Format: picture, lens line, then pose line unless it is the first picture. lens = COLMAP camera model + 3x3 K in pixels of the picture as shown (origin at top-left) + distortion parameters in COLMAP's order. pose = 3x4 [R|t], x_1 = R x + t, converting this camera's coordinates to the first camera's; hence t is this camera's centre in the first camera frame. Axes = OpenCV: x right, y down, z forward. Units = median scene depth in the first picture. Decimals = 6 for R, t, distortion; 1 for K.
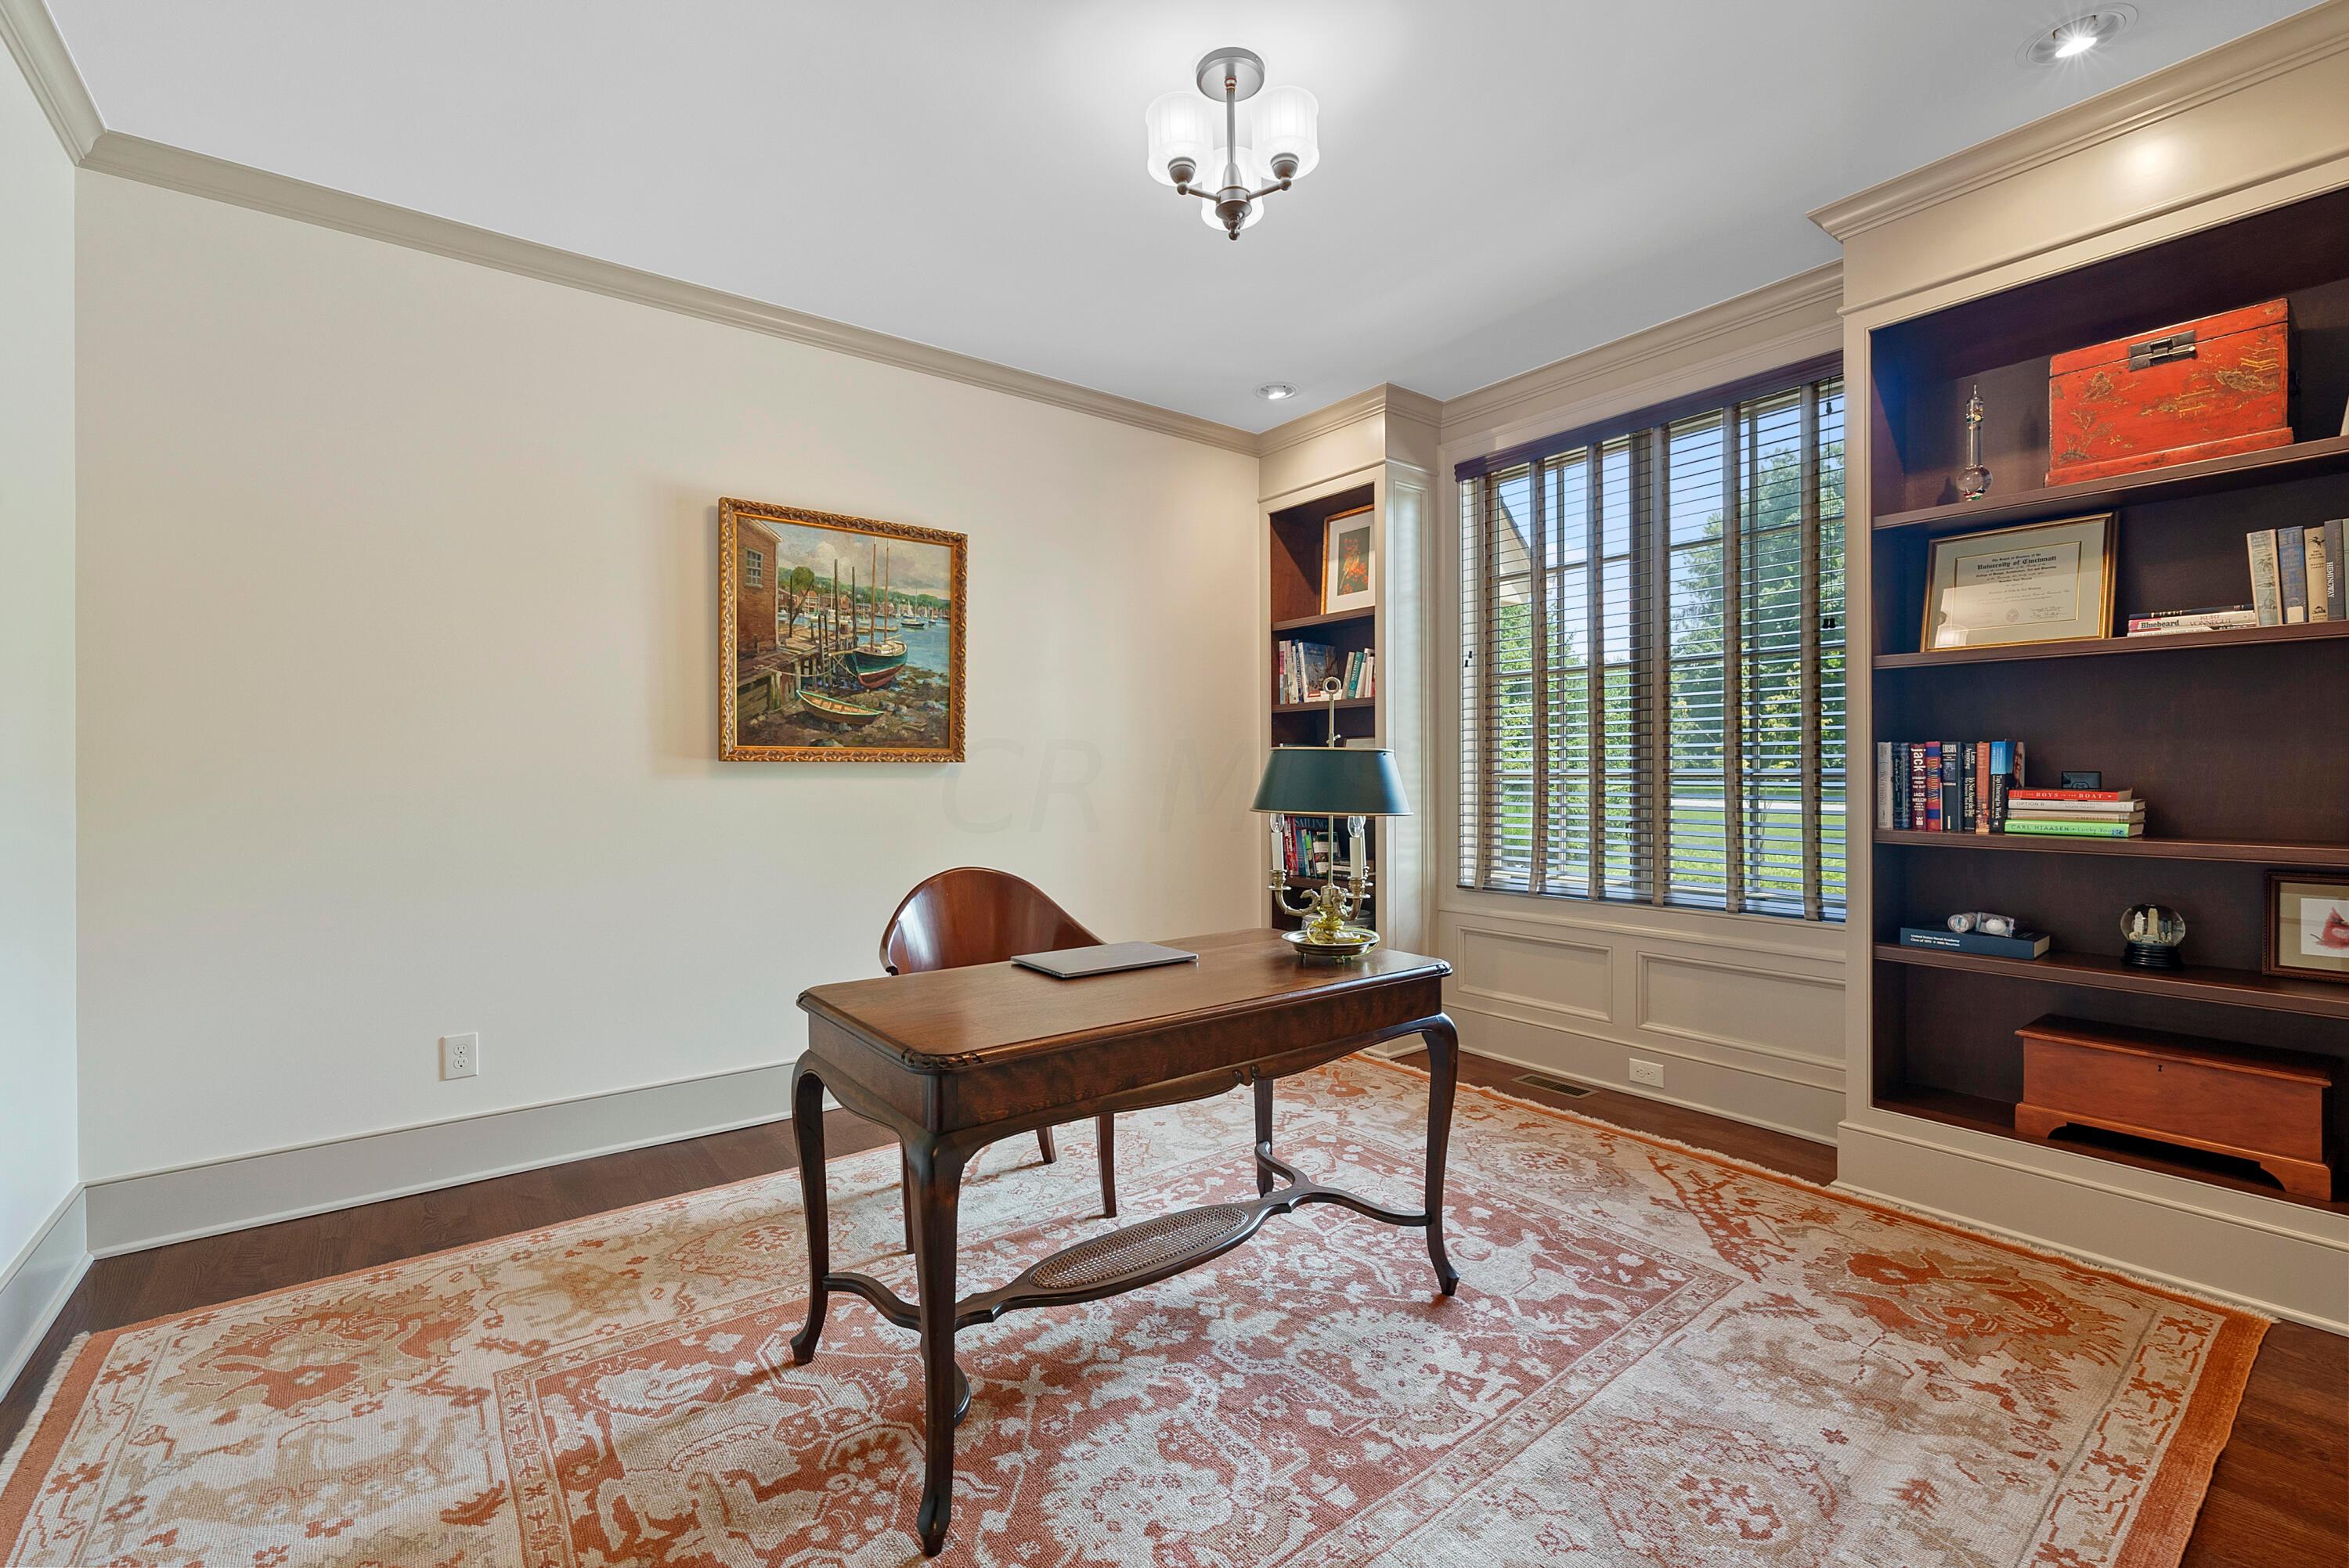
lens RADIAL K [[982.7, 0, 1170.1], [0, 982.7, 779.2], [0, 0, 1]] dist [0.000167, 0.000177]
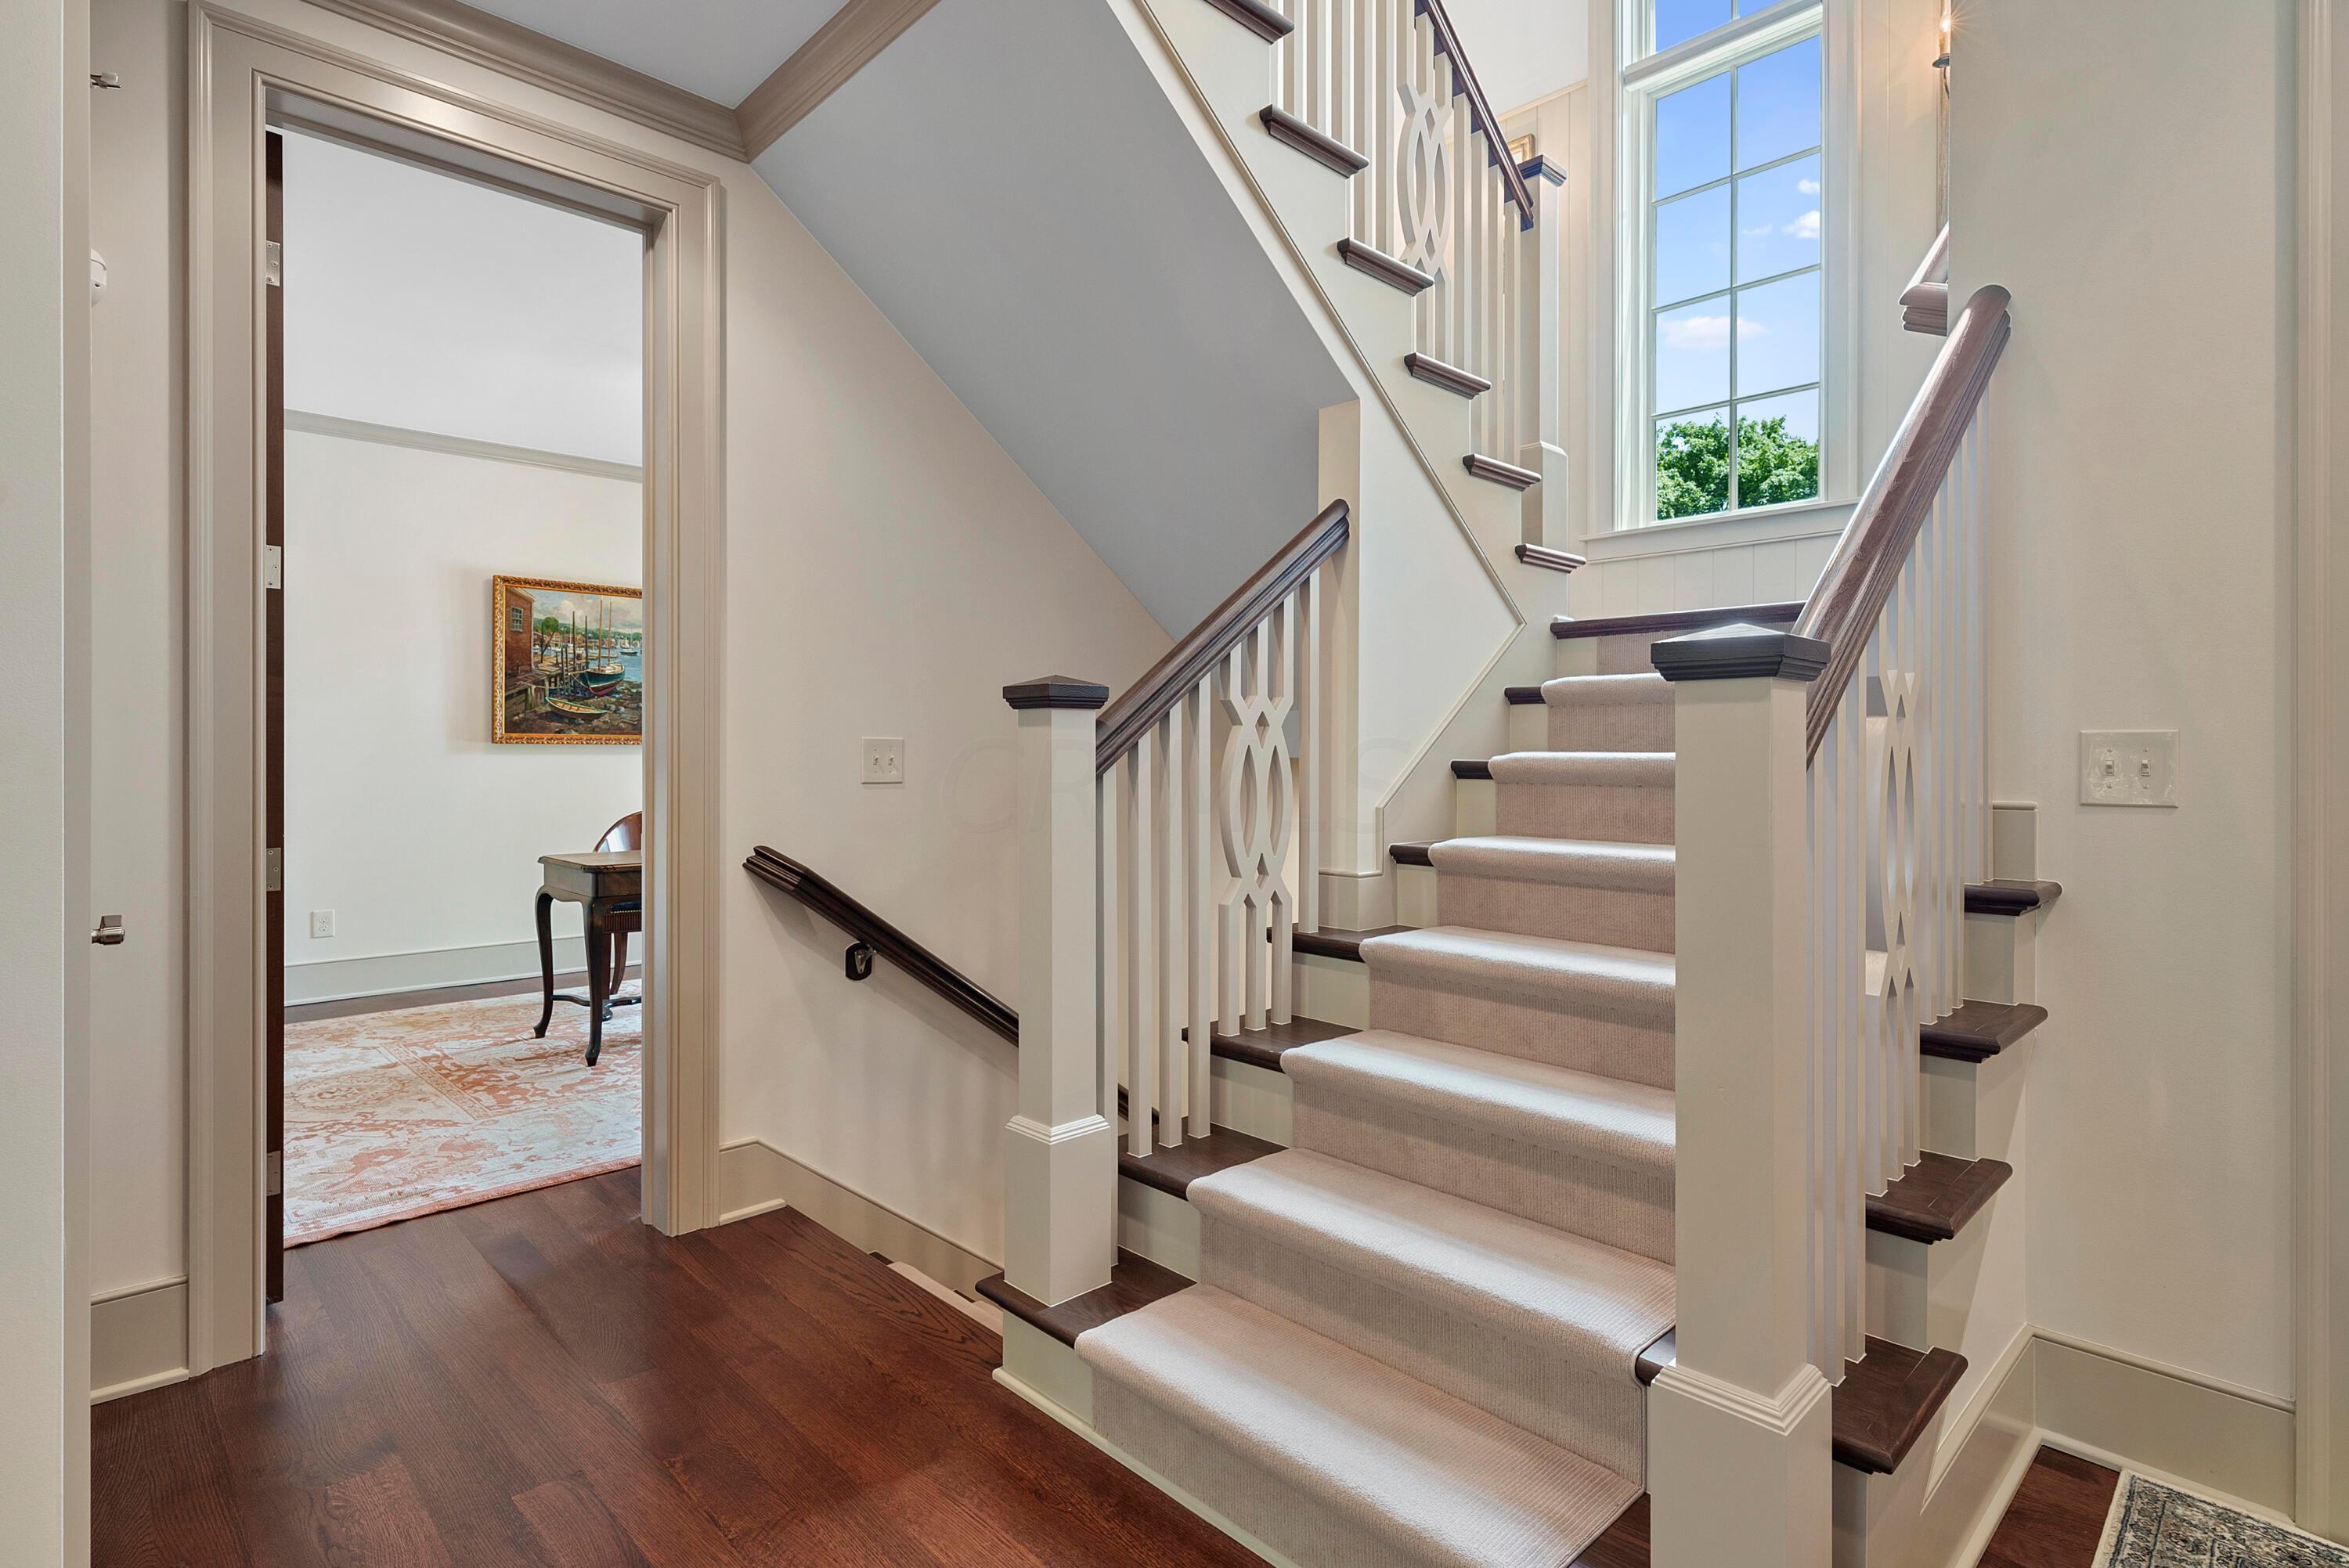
lens RADIAL K [[1167.2, 0, 1176.3], [0, 1167.2, 760.5], [0, 0, 1]] dist [0.001047, 0.000449]
pose [[0.993139, 0.006212, 0.116771, 0.385193], [-0.006025, 0.999980, -0.001956, 0.005768], [-0.116781, 0.001239, 0.993157, -0.924849]]
